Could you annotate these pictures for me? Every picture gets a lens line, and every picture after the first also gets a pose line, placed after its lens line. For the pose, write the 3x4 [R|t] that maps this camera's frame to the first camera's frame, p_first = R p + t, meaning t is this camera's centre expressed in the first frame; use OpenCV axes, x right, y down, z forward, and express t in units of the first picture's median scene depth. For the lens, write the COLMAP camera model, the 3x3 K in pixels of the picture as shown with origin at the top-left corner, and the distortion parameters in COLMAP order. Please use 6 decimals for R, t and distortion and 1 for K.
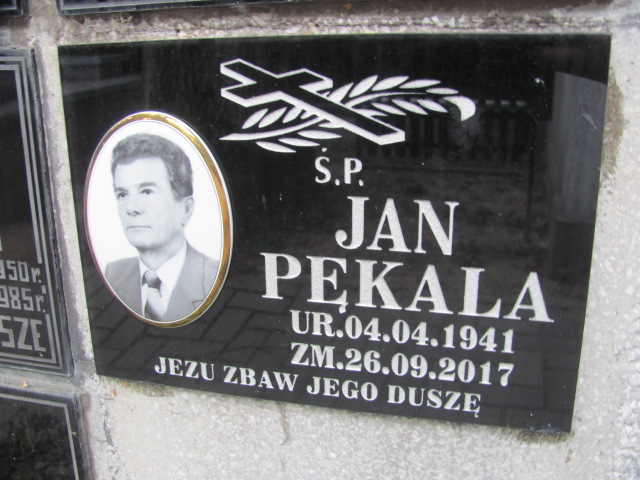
lens RADIAL K [[670.3, 0, 317.6], [0, 670.3, 239.6], [0, 0, 1]] dist [-0.049525, 0.000000]
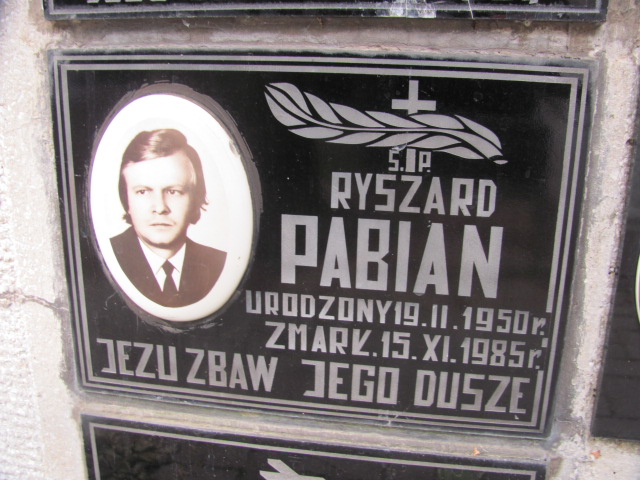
lens RADIAL K [[670.3, 0, 322.5], [0, 670.3, 241.6], [0, 0, 1]] dist [-0.049525, 0.000000]
pose [[0.985022, -0.010069, 0.172132, -0.821304], [0.007909, 0.999881, 0.013229, -0.065898], [-0.172245, -0.011670, 0.984985, 0.210535]]
